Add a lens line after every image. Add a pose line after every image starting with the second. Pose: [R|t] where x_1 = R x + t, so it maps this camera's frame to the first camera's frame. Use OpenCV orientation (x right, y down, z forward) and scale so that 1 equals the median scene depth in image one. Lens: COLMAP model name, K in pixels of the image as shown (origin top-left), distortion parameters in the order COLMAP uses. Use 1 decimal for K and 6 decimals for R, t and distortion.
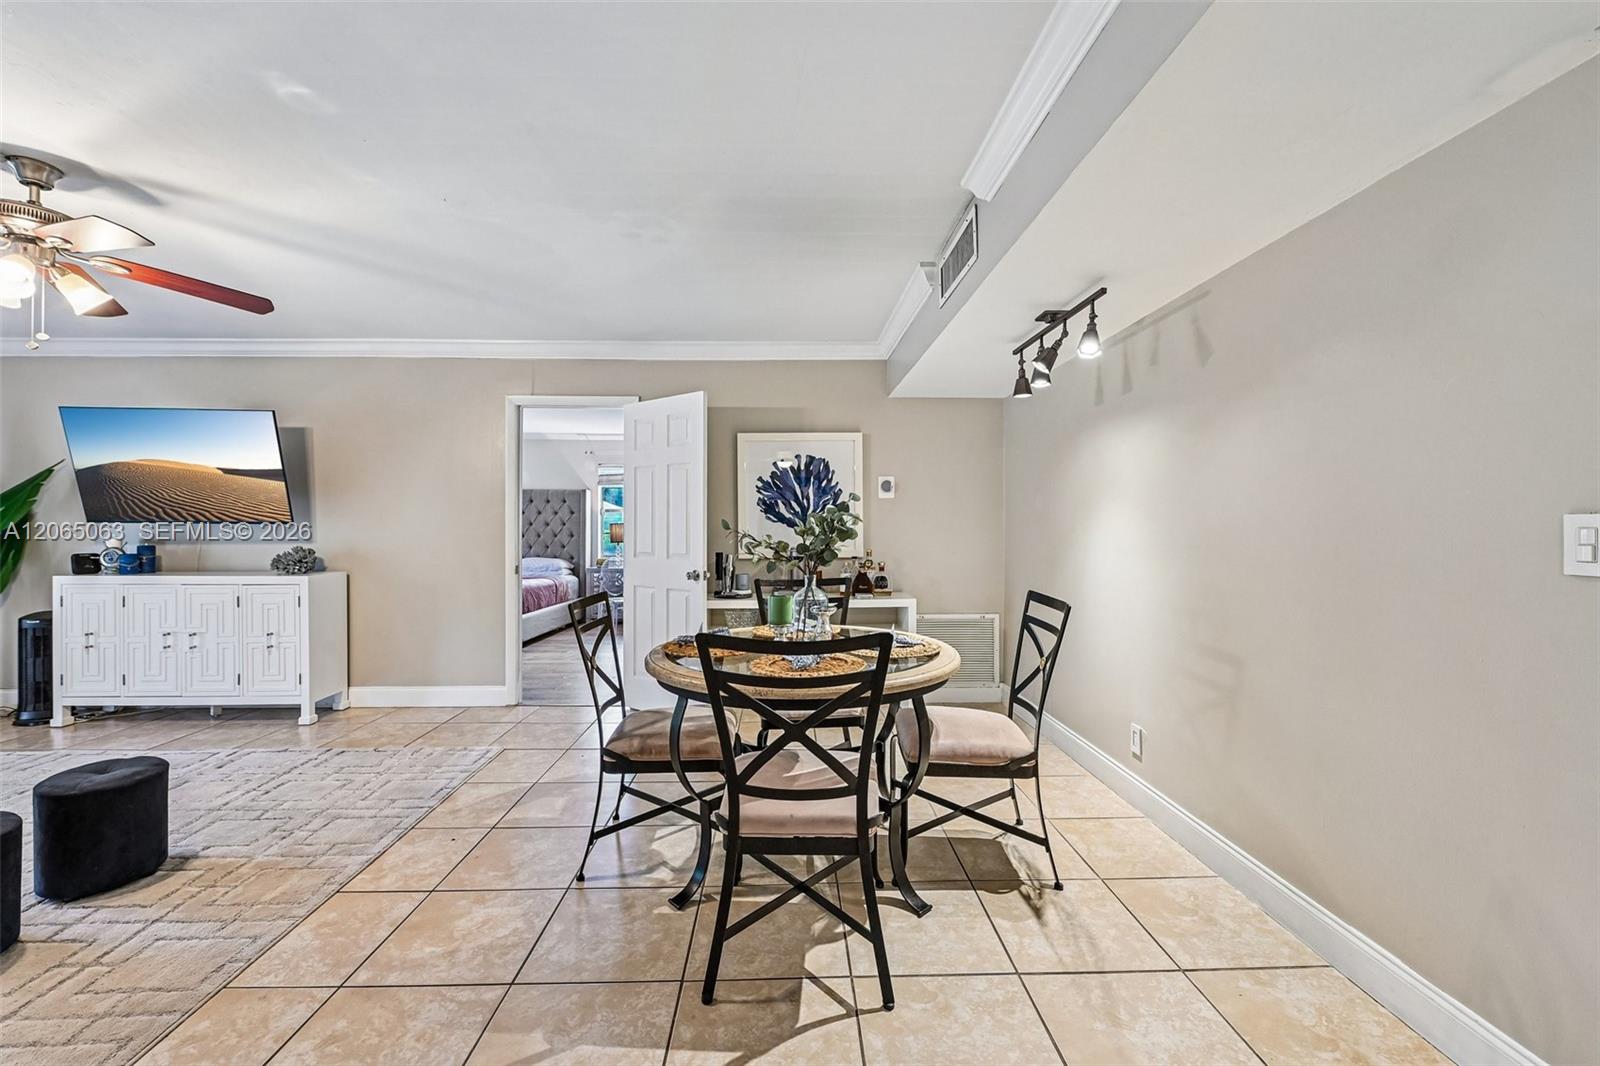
lens RADIAL K [[645.2, 0, 795.4], [0, 645.2, 524.9], [0, 0, 1]] dist [-0.004898, -0.000338]
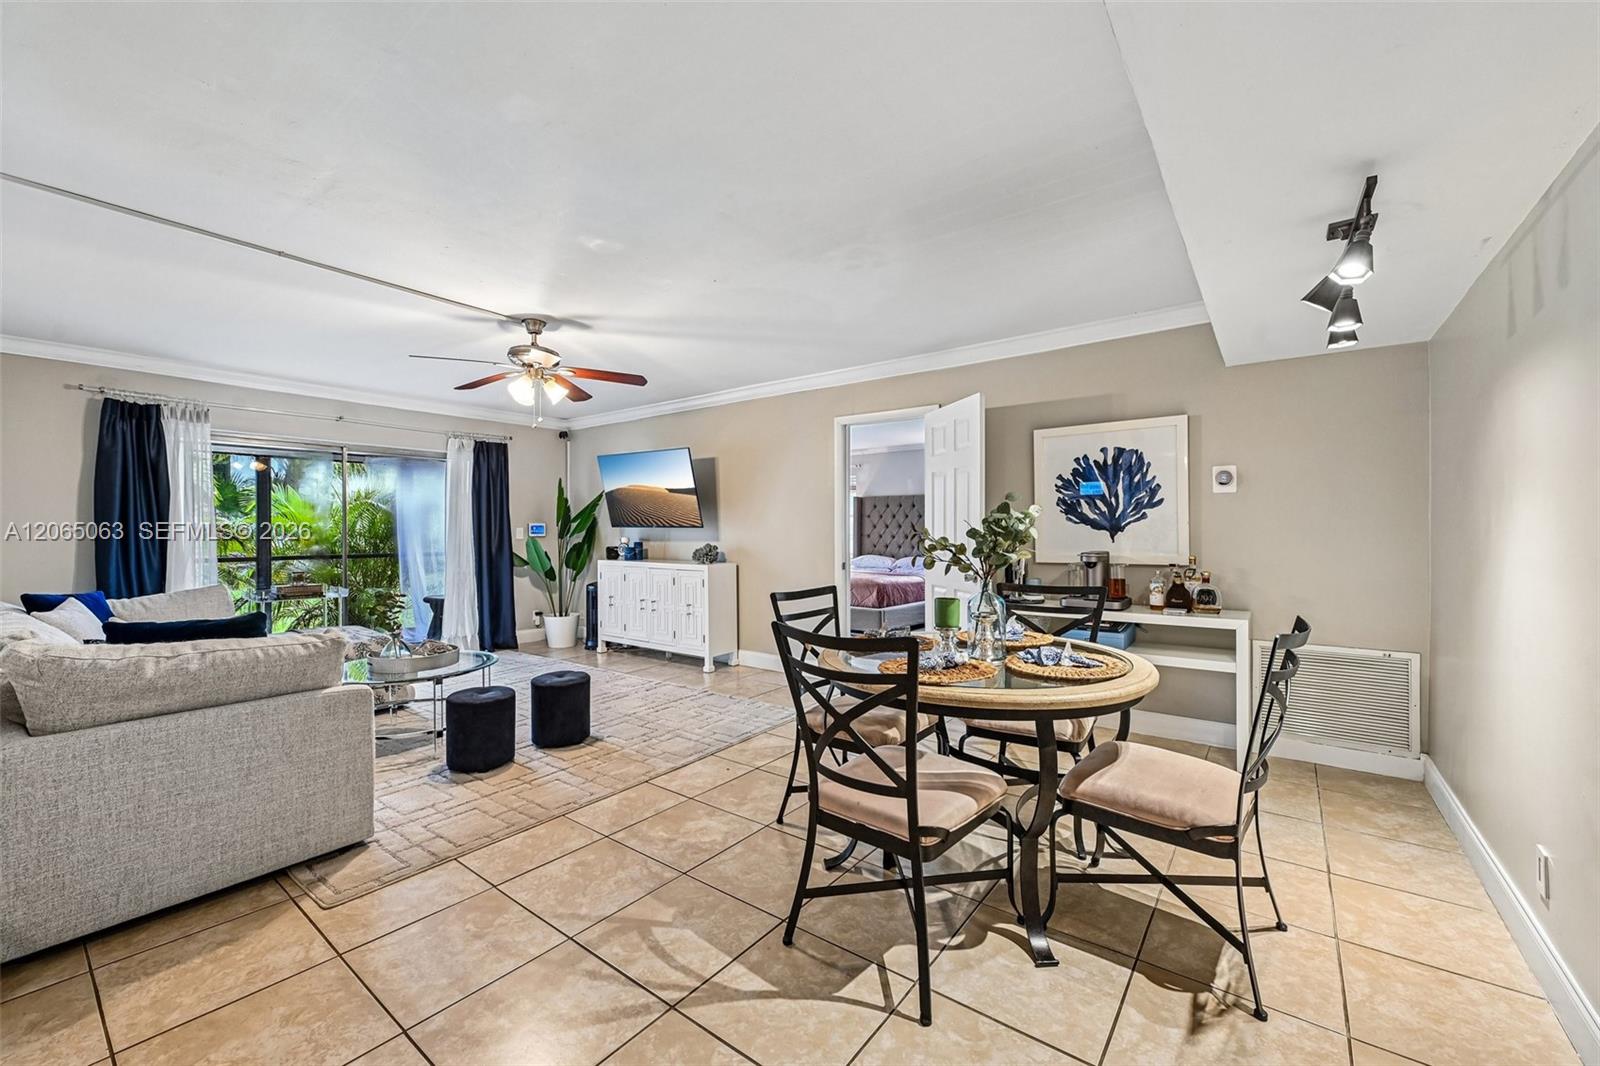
lens RADIAL K [[634.9, 0, 794.6], [0, 634.9, 531.6], [0, 0, 1]] dist [-0.003154, -0.000662]
pose [[0.777697, 0.000478, -0.628640, 0.281498], [0.004108, 0.999974, 0.005843, 0.000024], [0.628626, -0.007127, 0.777675, 0.064318]]
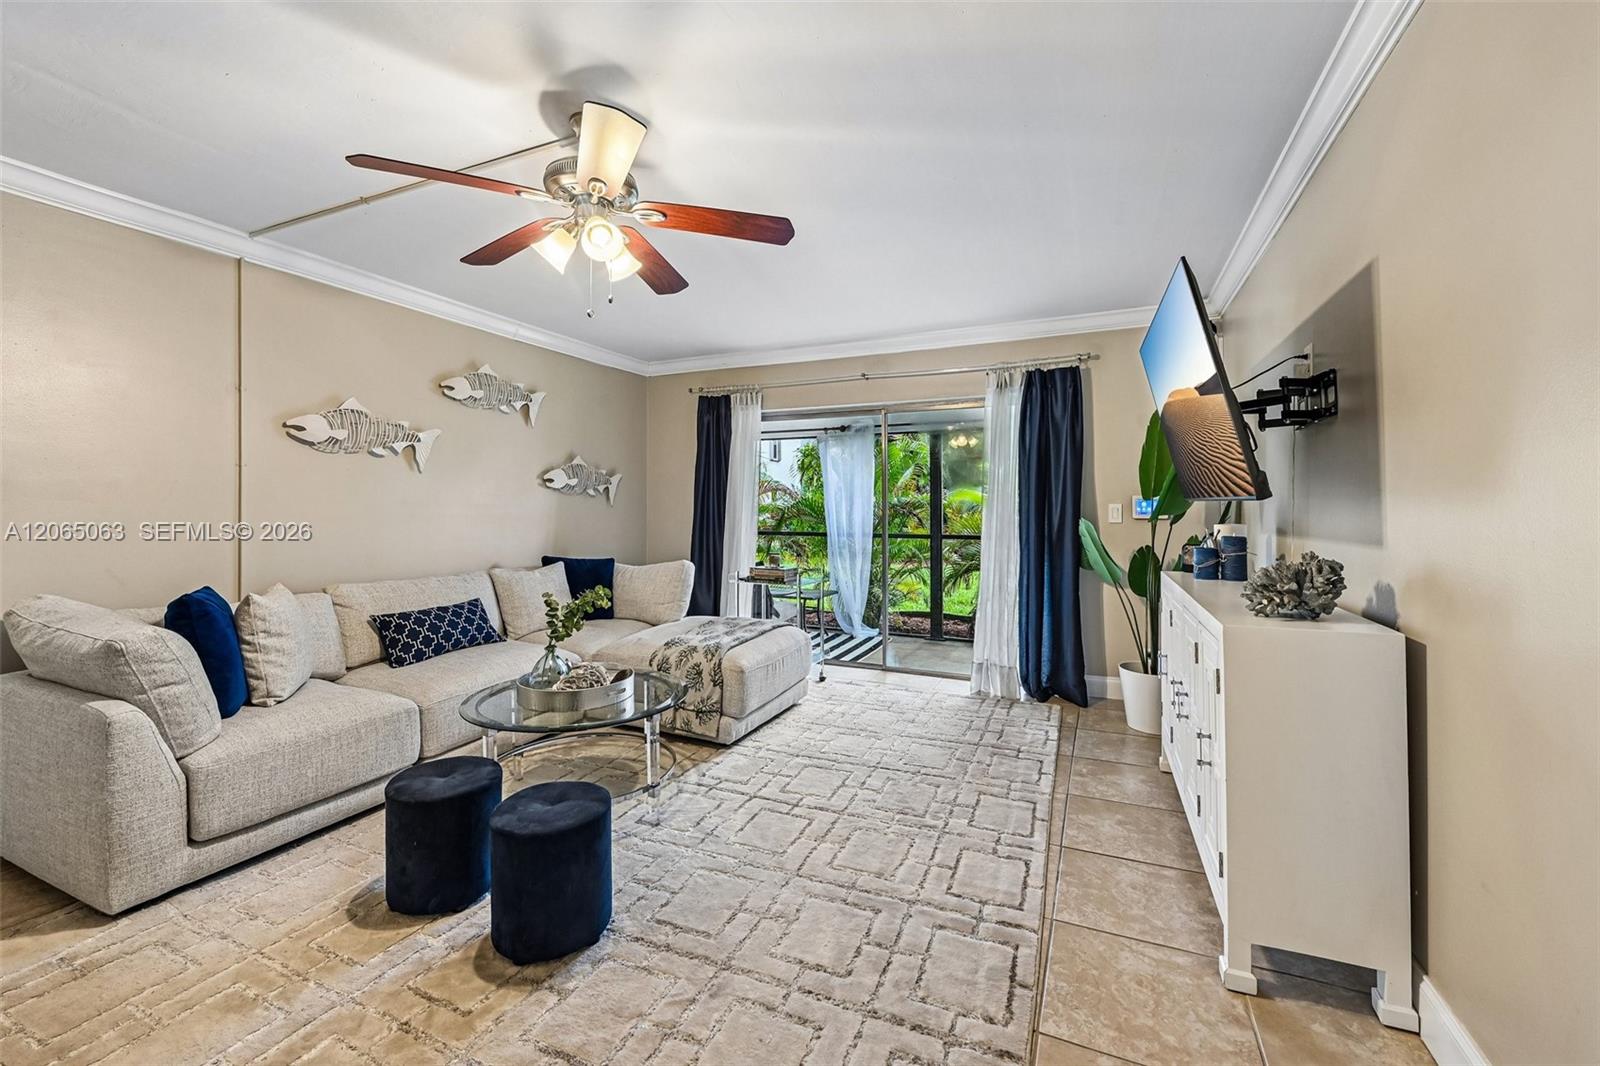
lens RADIAL K [[648.5, 0, 803.9], [0, 648.5, 502.1], [0, 0, 1]] dist [-0.003998, -0.000388]
pose [[-0.442165, -0.008691, -0.896892, -0.303486], [0.002892, 0.999934, -0.011115, 0.005262], [0.896929, -0.007508, -0.442111, 1.078941]]
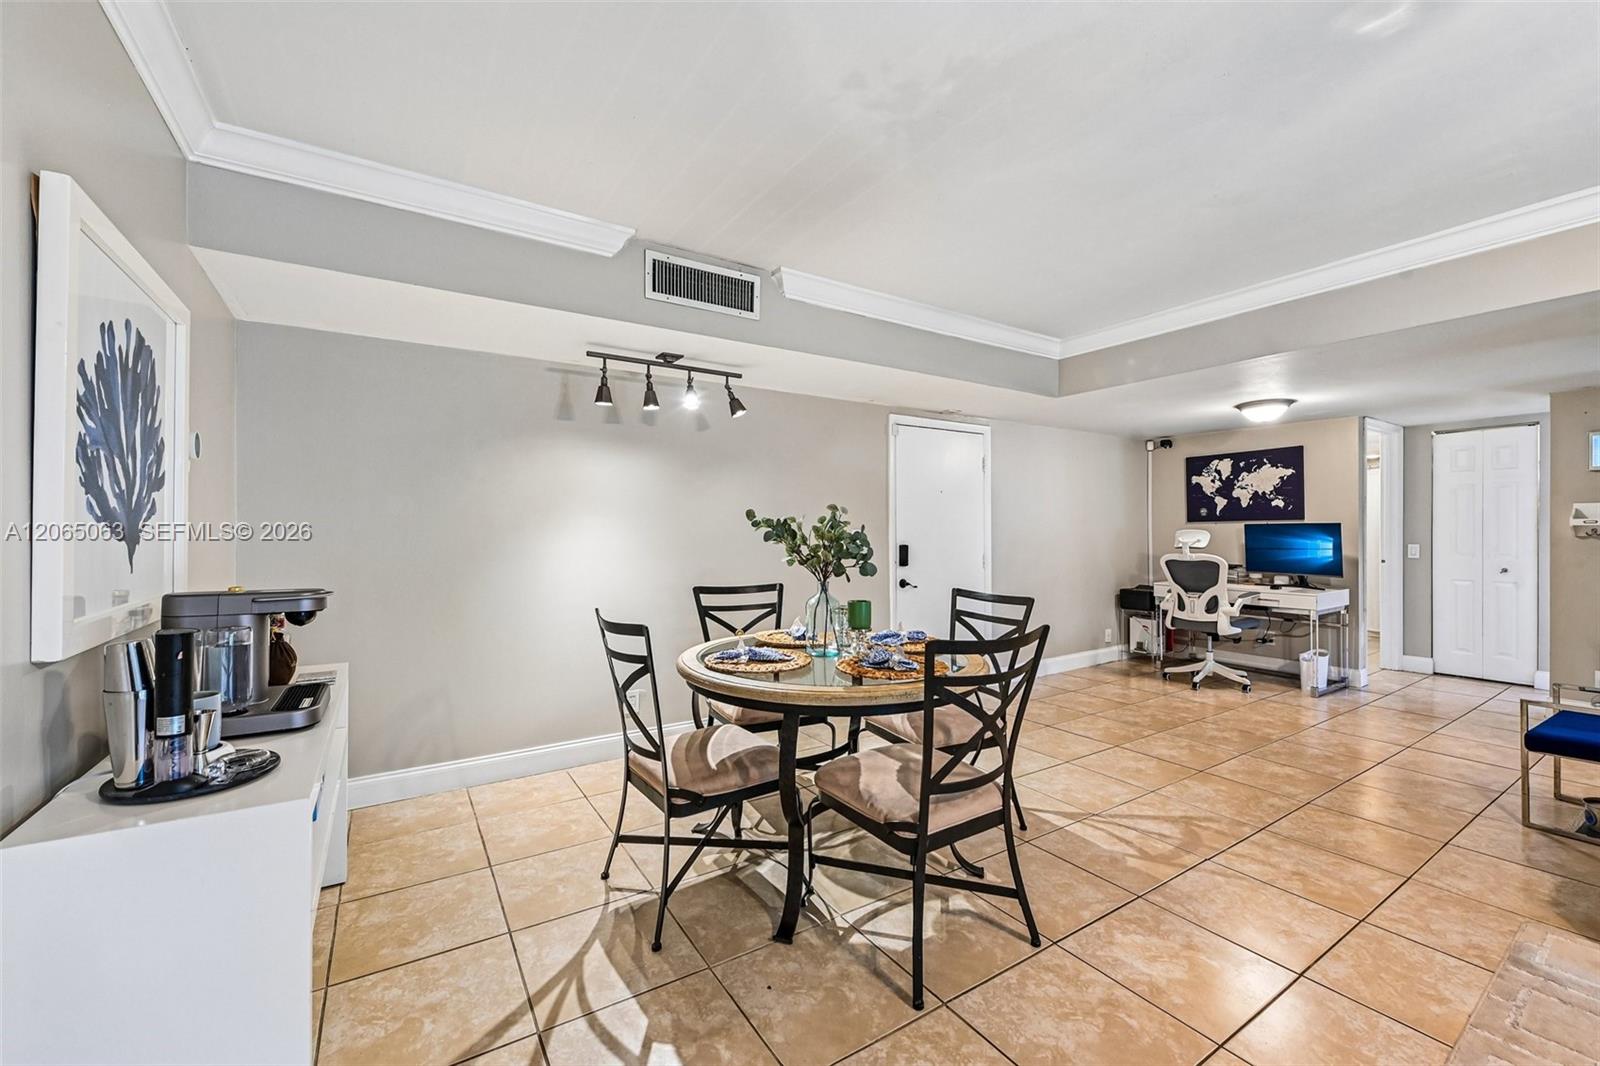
lens RADIAL K [[641.2, 0, 799.9], [0, 641.2, 528.4], [0, 0, 1]] dist [-0.000899, -0.000457]
pose [[-0.520303, 0.006907, 0.853954, -0.587217], [-0.001697, 0.999957, -0.009122, 0.002882], [-0.853980, -0.006196, -0.520269, 1.115685]]
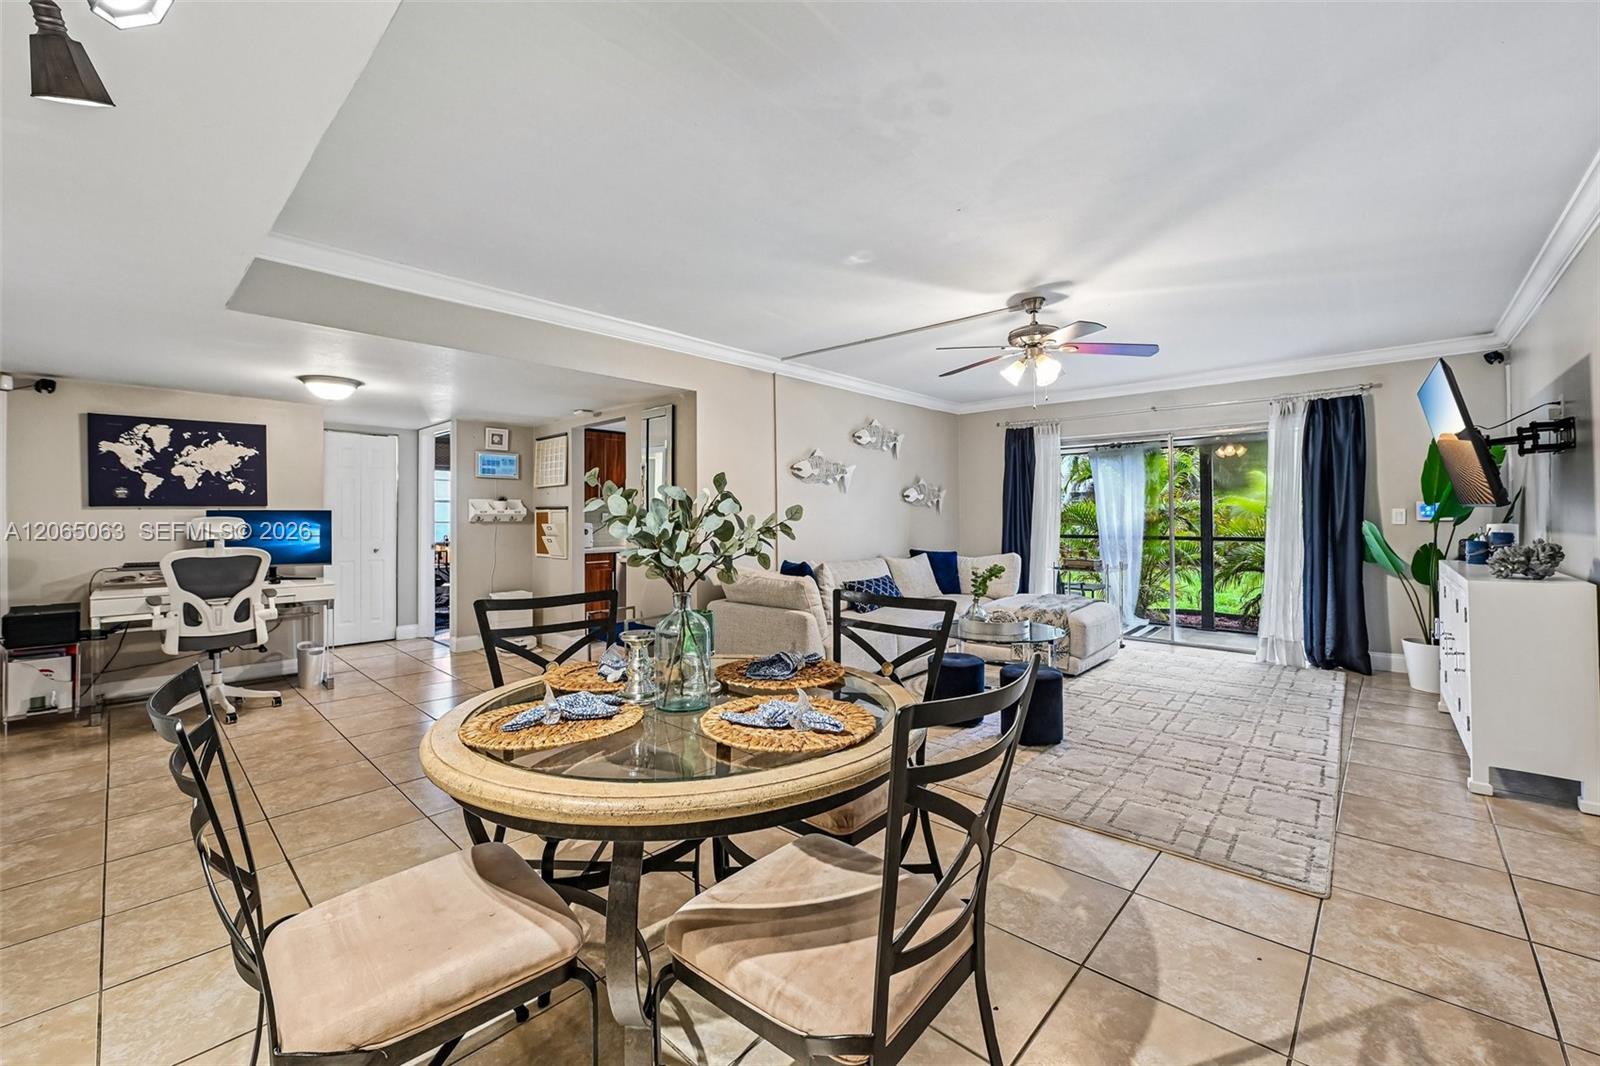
lens RADIAL K [[644.3, 0, 801.3], [0, 644.3, 512.8], [0, 0, 1]] dist [-0.008412, 0.000088]
pose [[-0.697232, 0.001655, -0.716844, 0.290075], [0.010445, 0.999915, -0.007850, 0.003669], [0.716769, -0.012961, -0.697190, 1.104154]]
